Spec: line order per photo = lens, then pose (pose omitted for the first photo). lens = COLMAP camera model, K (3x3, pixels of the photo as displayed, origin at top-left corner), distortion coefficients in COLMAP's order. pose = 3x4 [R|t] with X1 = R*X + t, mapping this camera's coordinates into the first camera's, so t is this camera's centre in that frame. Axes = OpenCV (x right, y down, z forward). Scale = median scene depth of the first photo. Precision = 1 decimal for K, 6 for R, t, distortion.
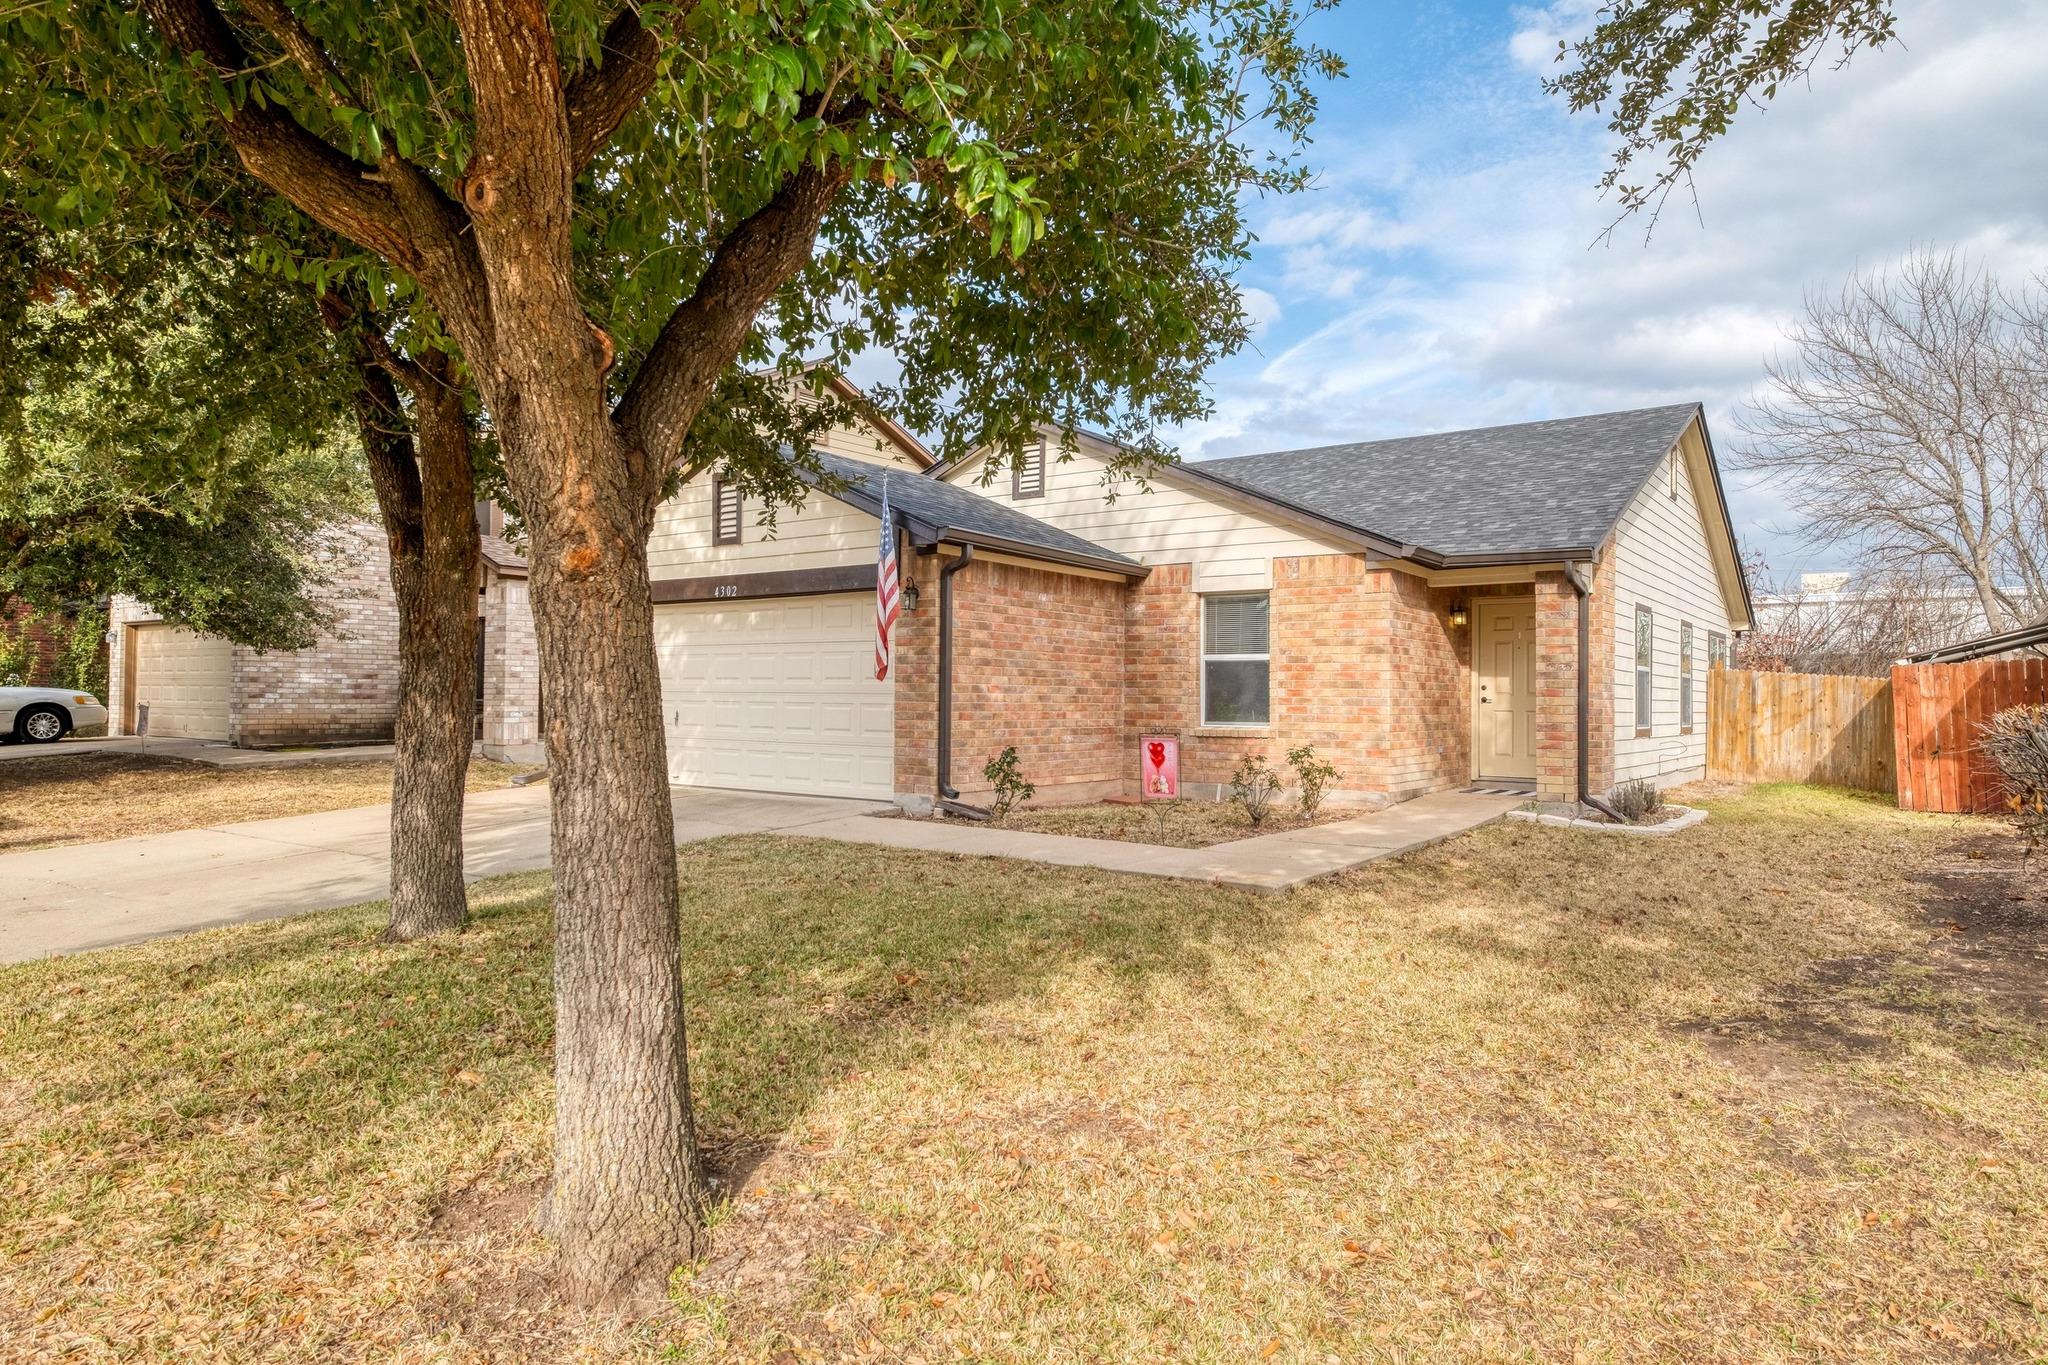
lens RADIAL K [[1207.4, 0, 1039.9], [0, 1207.4, 661.7], [0, 0, 1]] dist [0.009554, 0.001874]
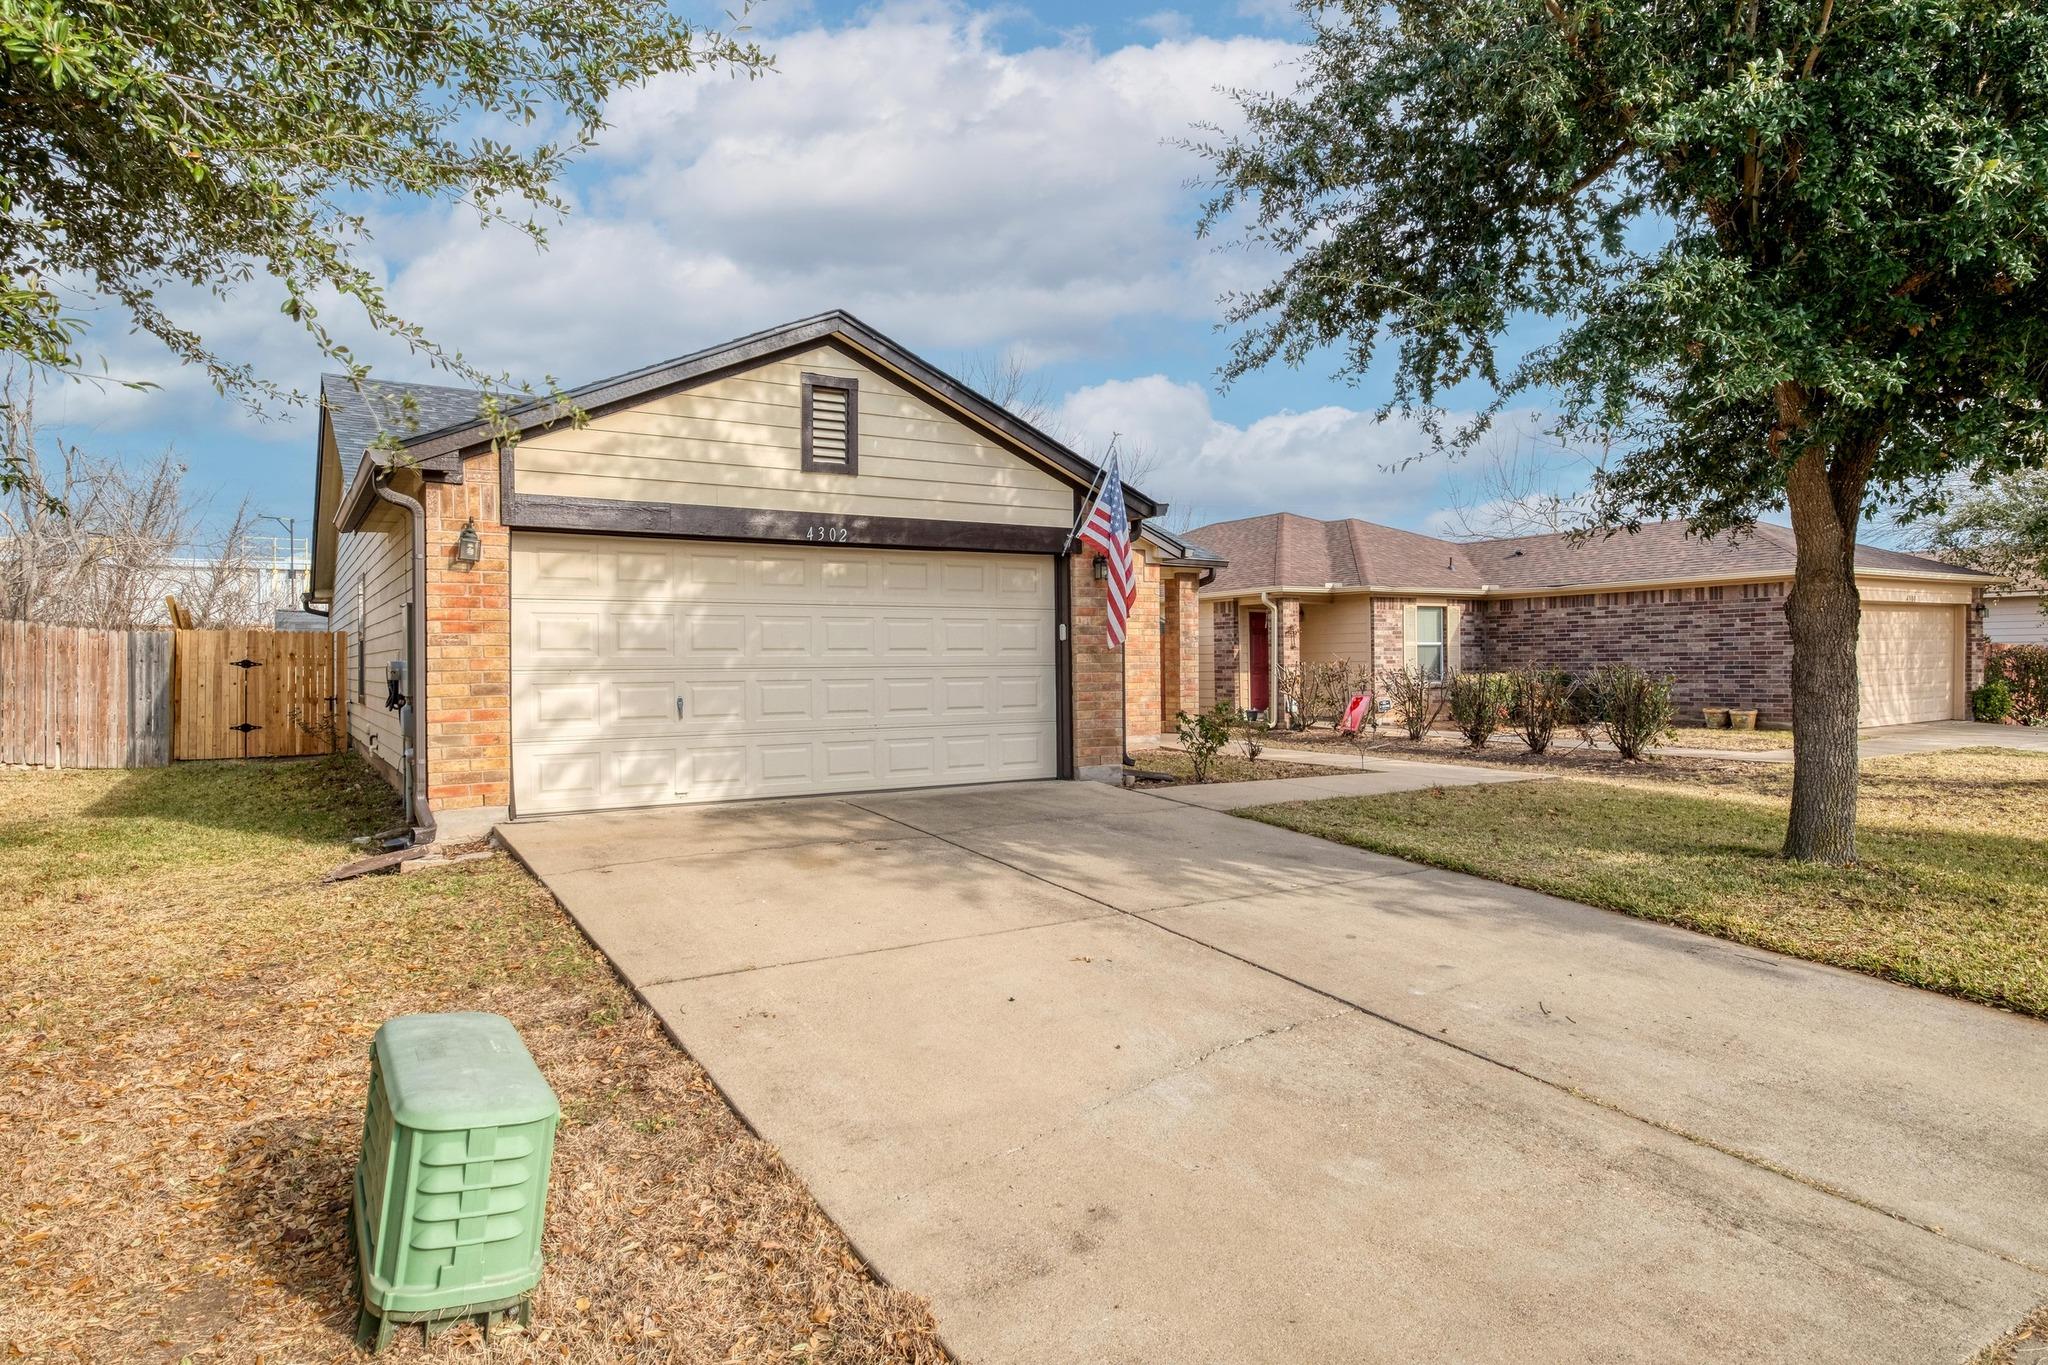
lens RADIAL K [[1207.4, 0, 1024.1], [0, 1207.4, 674.2], [0, 0, 1]] dist [0.009554, 0.001874]
pose [[0.383688, -0.022269, 0.923194, -0.902808], [-0.014048, 0.999453, 0.029947, 0.004792], [-0.923356, -0.024460, 0.383166, 0.589694]]
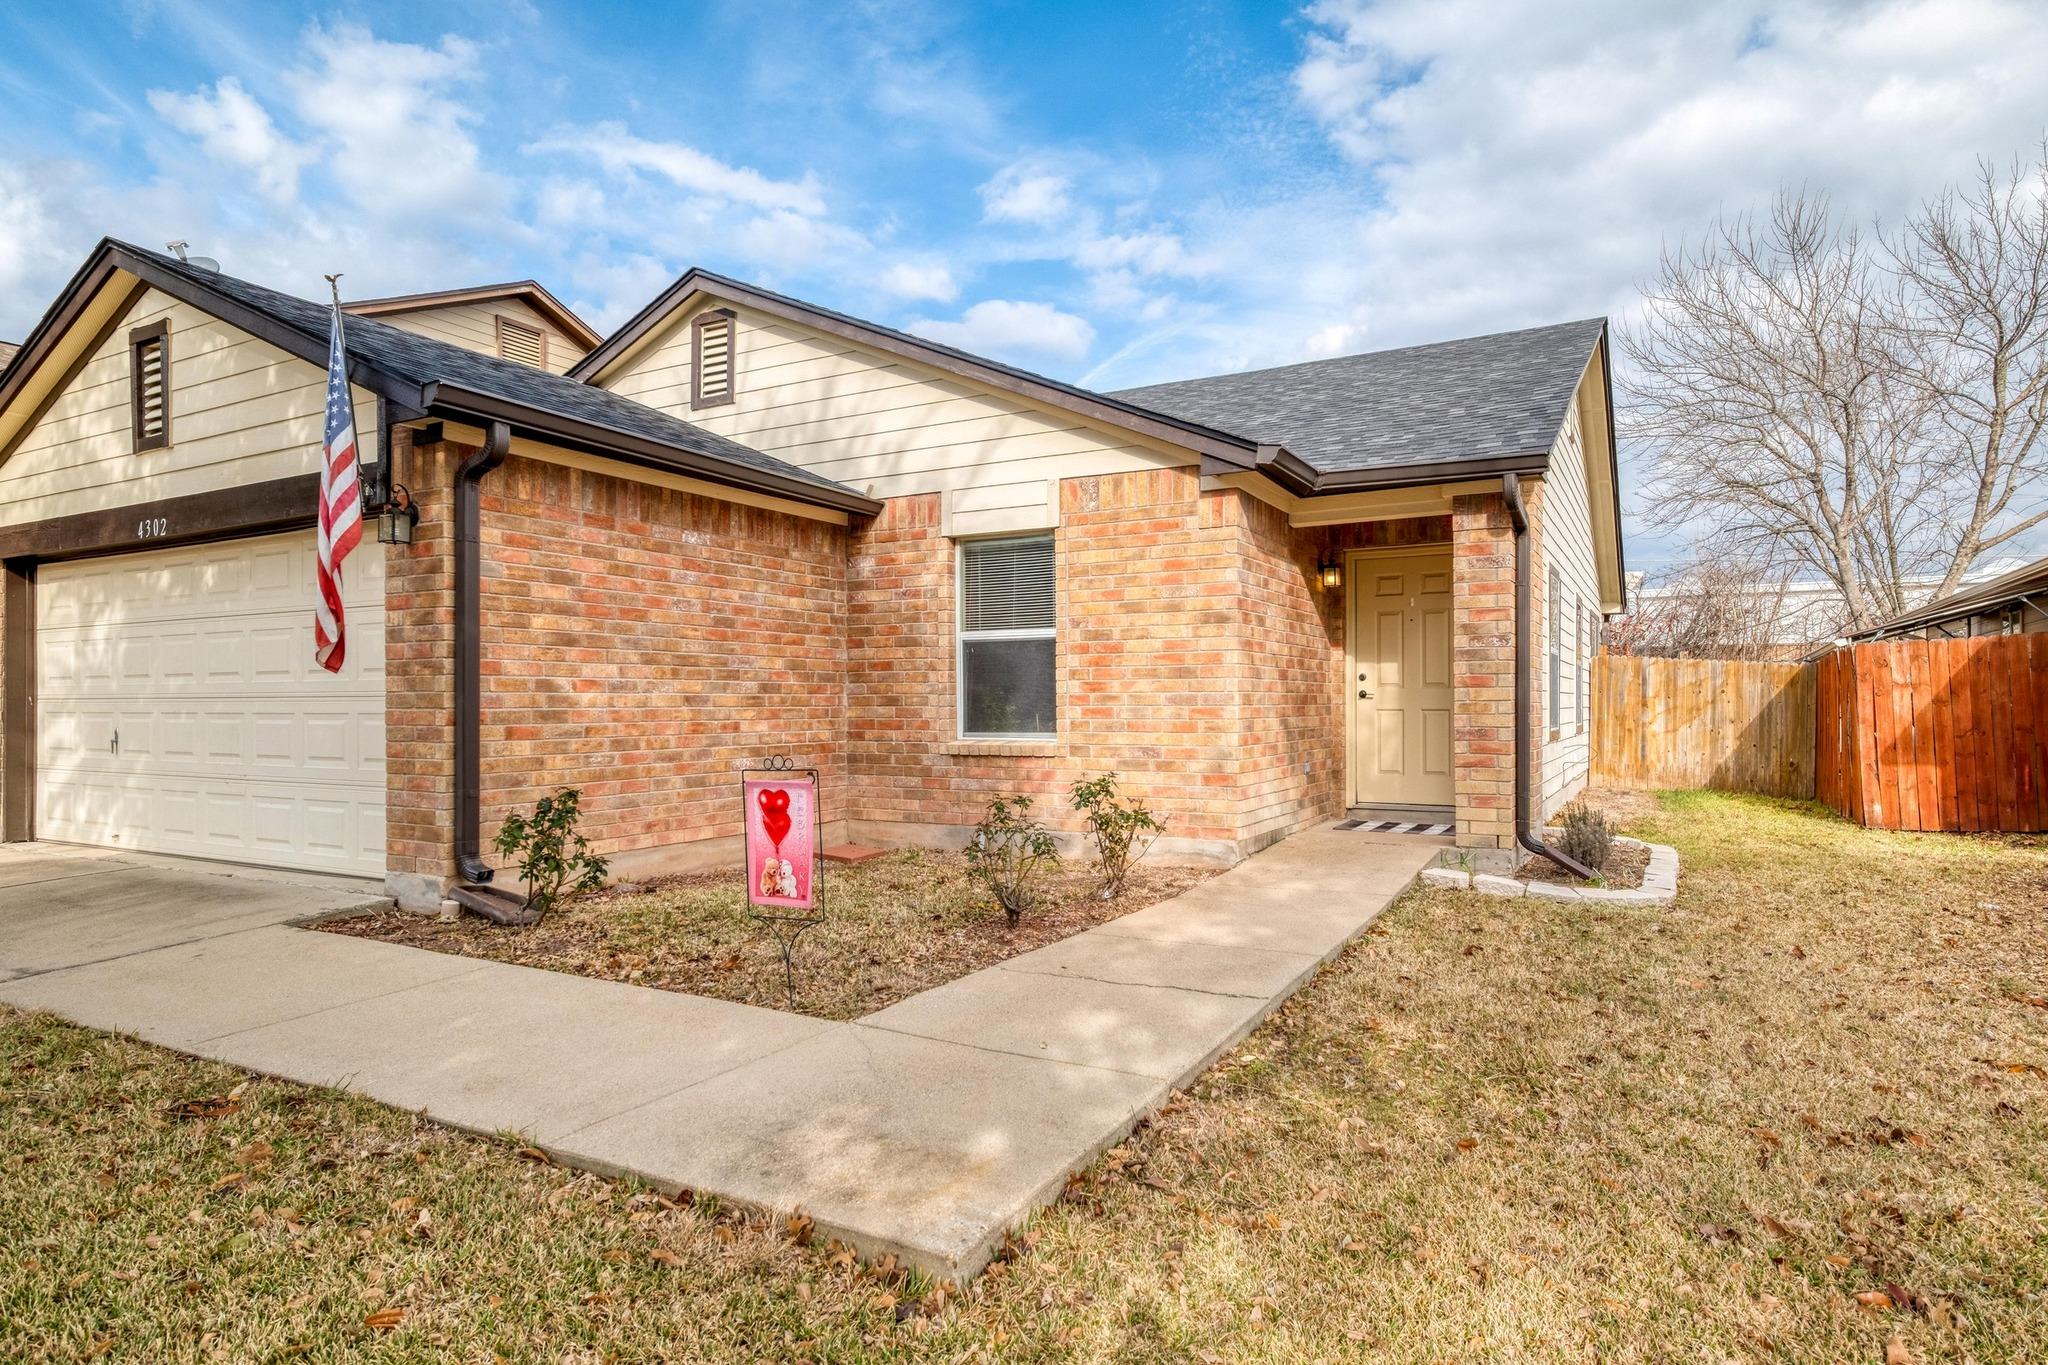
lens RADIAL K [[1153.5, 0, 1017.1], [0, 1153.5, 693.9], [0, 0, 1]] dist [-0.001604, 0.000311]
pose [[0.993760, -0.013000, 0.110781, 0.099370], [0.010356, 0.999648, 0.024412, 0.013653], [-0.111060, -0.023112, 0.993545, 0.381464]]
